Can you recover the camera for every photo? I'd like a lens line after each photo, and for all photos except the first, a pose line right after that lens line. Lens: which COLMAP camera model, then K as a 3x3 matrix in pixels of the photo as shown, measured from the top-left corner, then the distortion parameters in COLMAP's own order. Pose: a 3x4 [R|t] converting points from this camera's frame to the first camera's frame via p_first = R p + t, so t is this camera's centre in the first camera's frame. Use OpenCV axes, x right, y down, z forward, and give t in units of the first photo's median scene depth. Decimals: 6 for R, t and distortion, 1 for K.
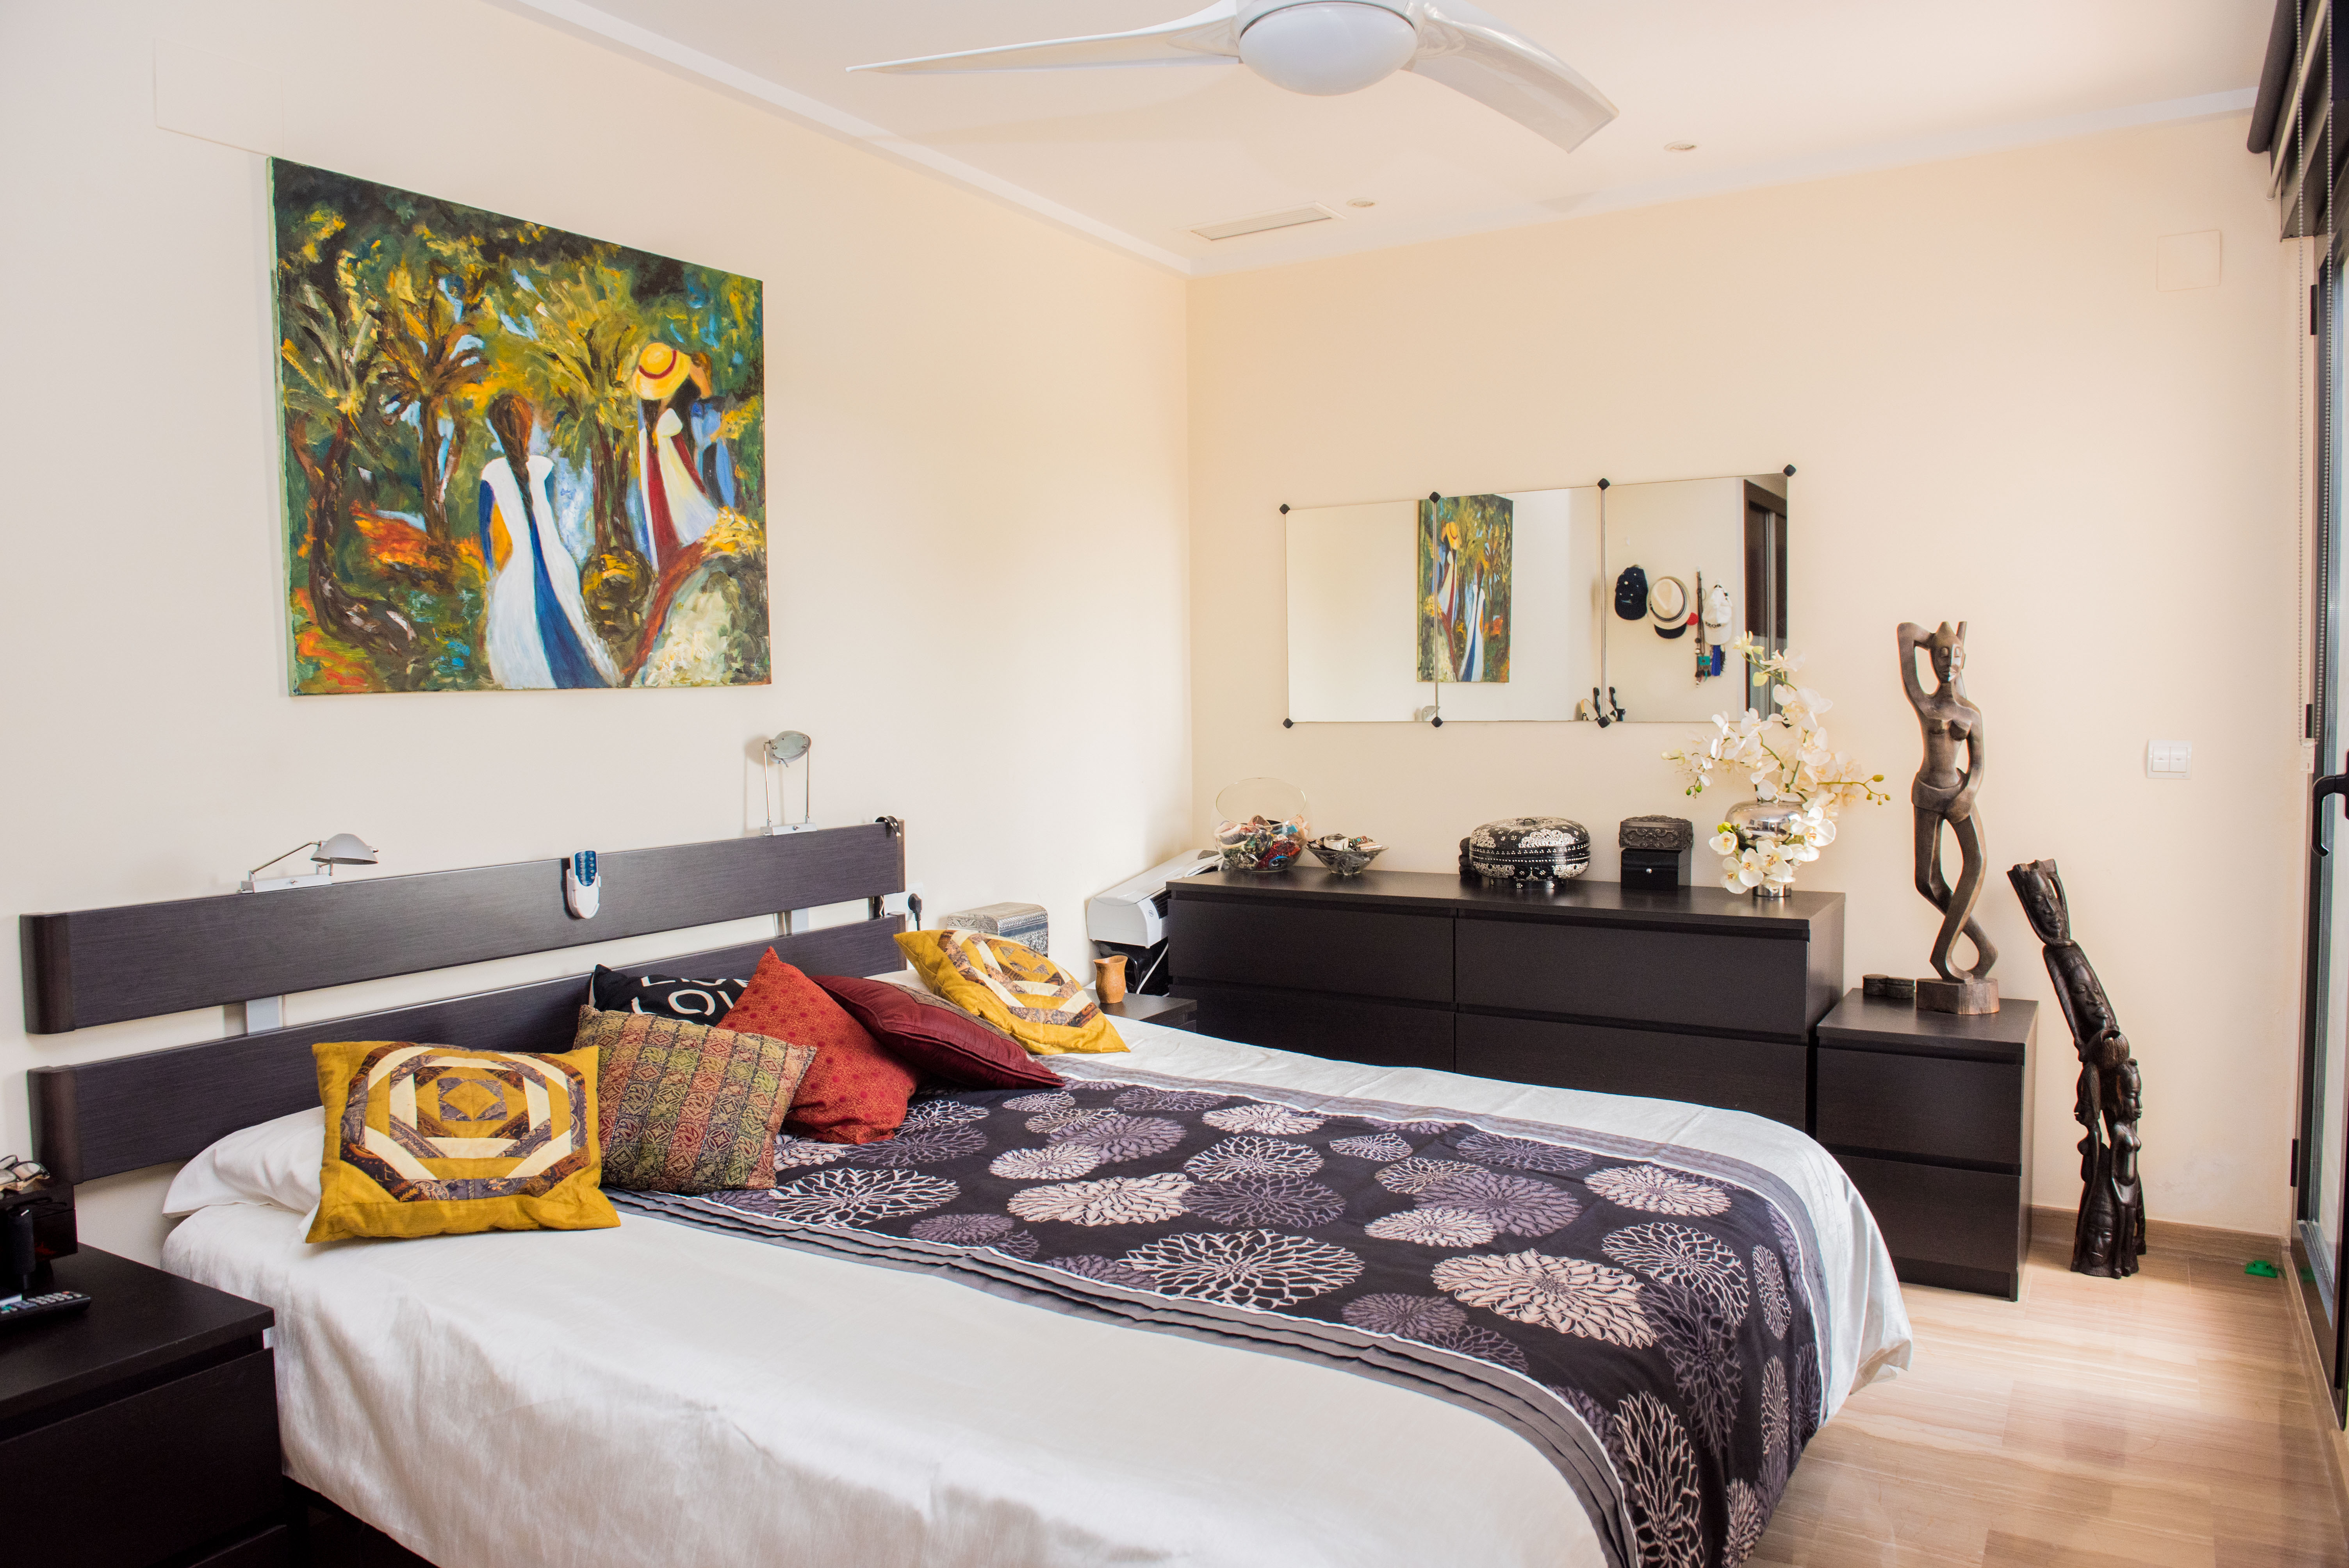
lens RADIAL K [[1635.8, 0, 1174.5], [0, 1635.8, 784.0], [0, 0, 1]] dist [-0.057420, -0.000043]
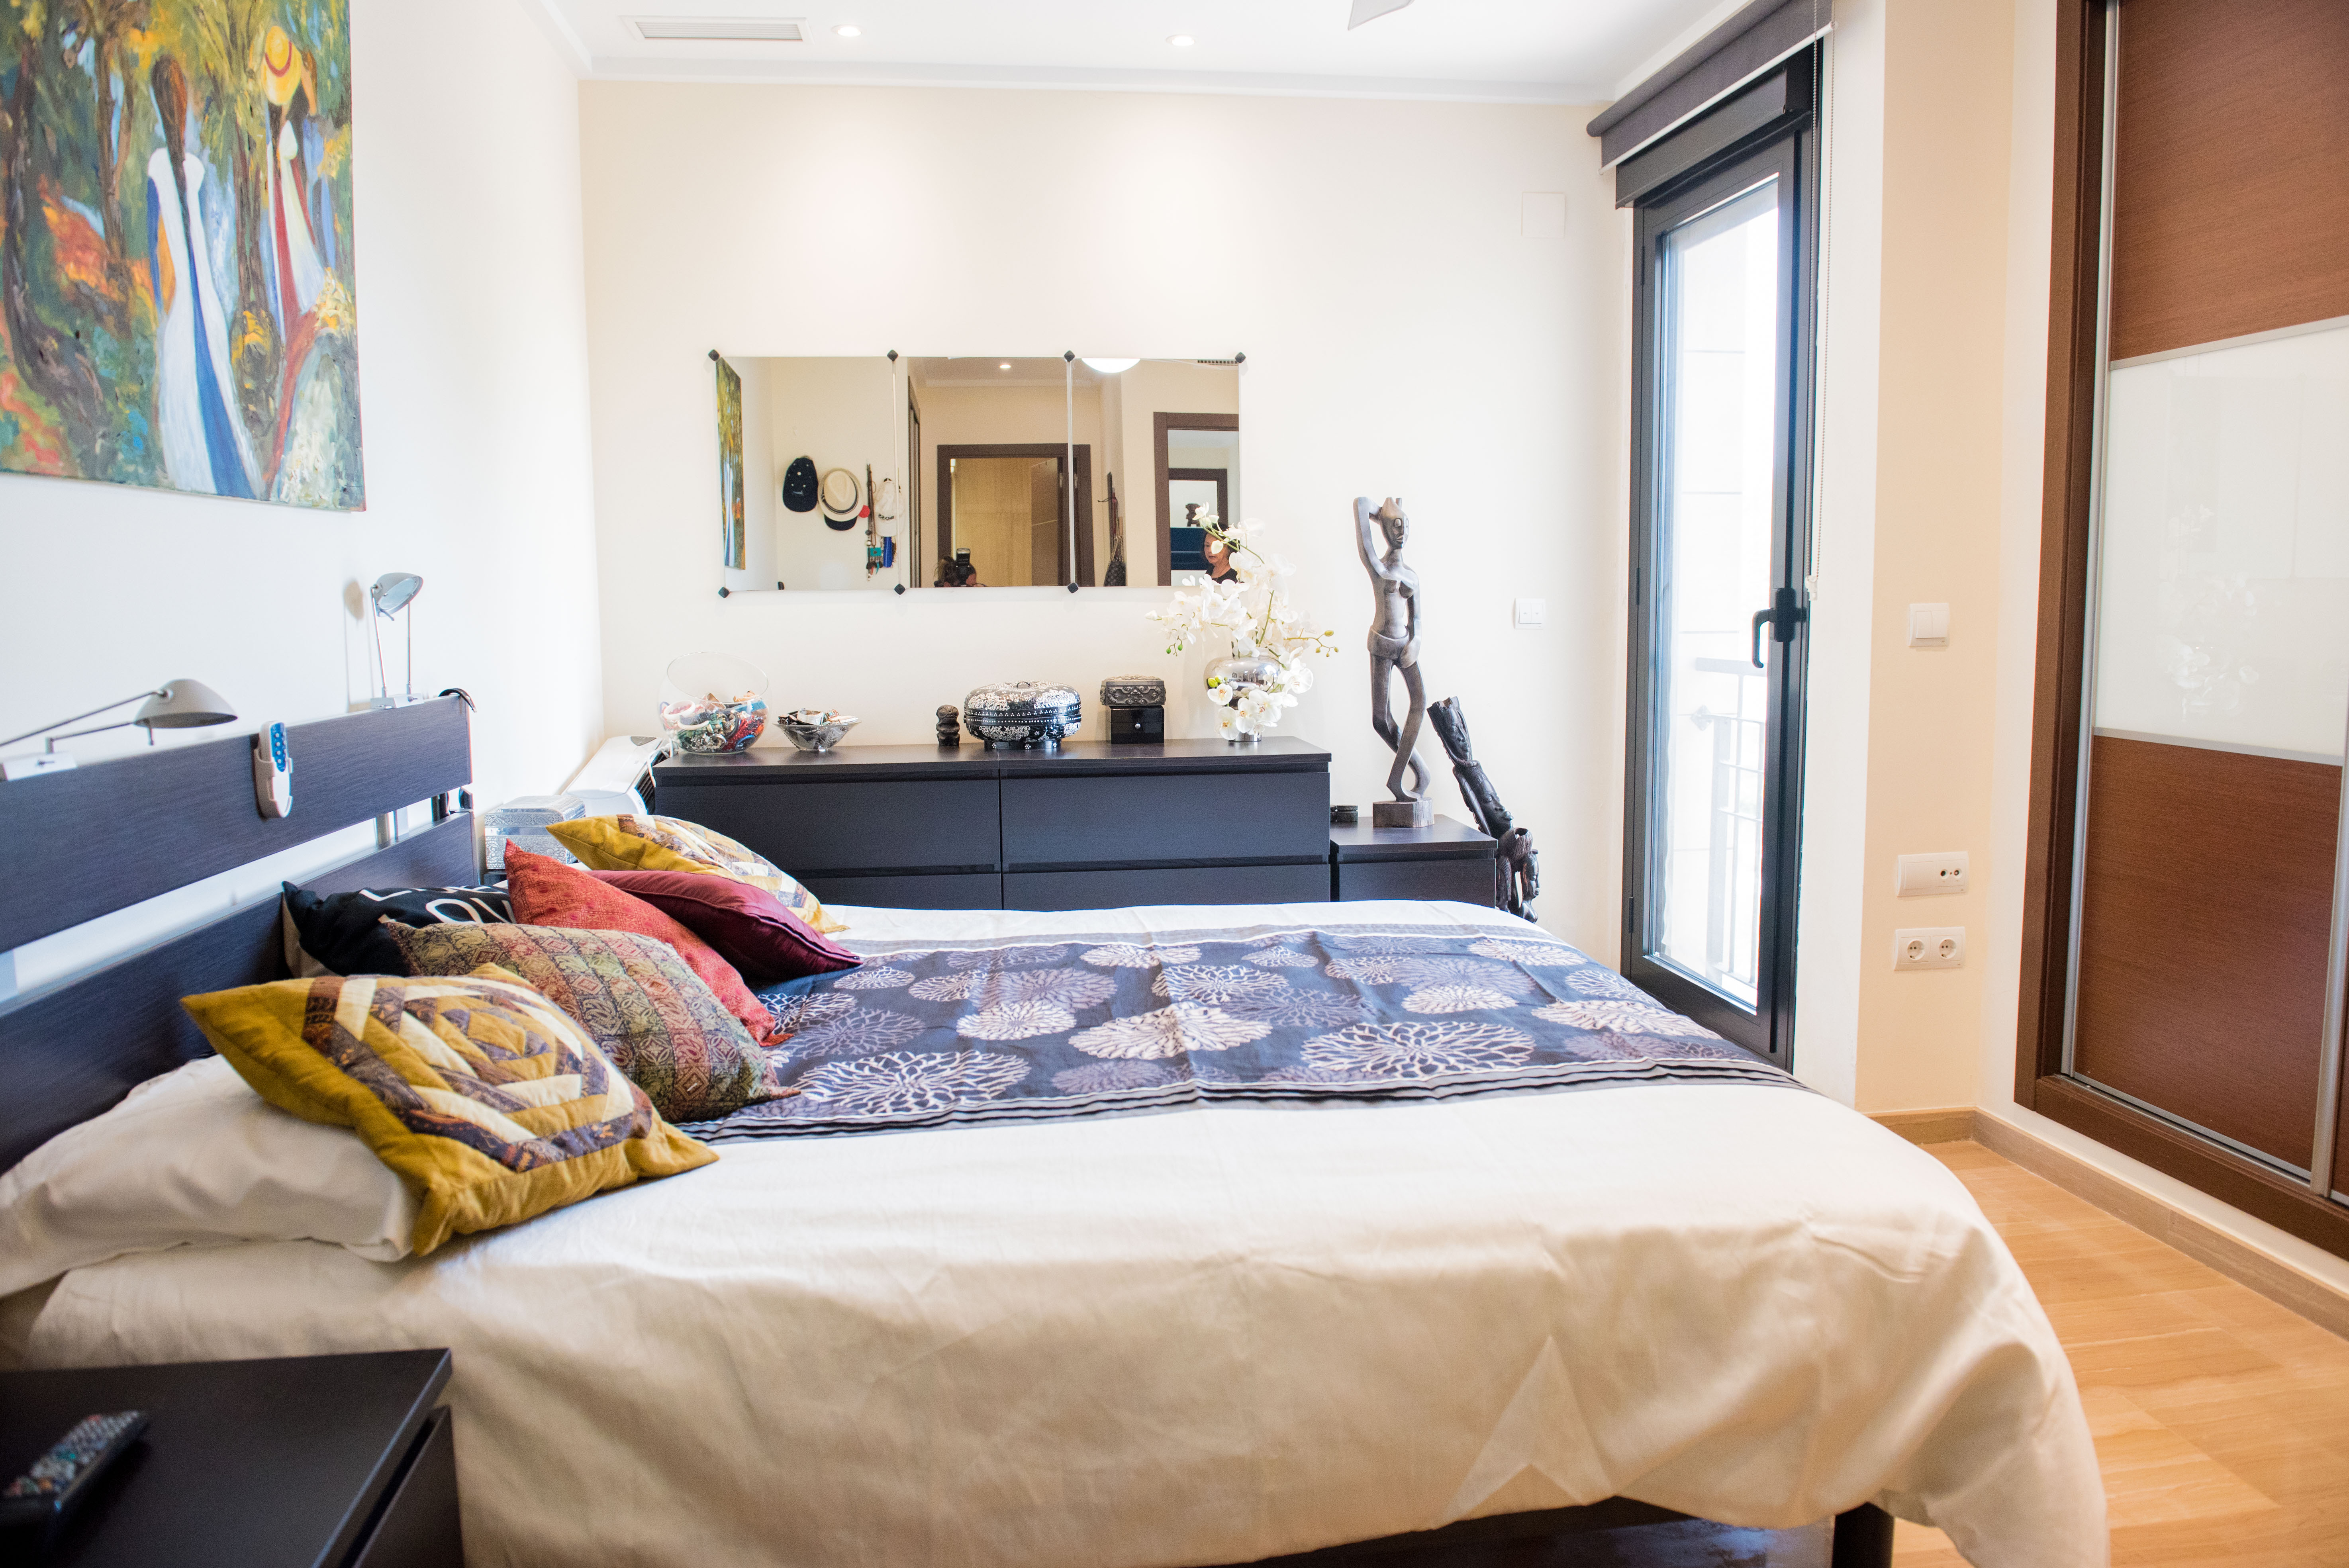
lens RADIAL K [[1678.1, 0, 1174.5], [0, 1678.1, 784.0], [0, 0, 1]] dist [-0.049620, 0.002468]
pose [[0.773537, -0.062673, 0.630644, -0.519594], [0.034552, 0.997789, 0.056779, 0.040518], [-0.632808, -0.022131, 0.773992, 0.181062]]
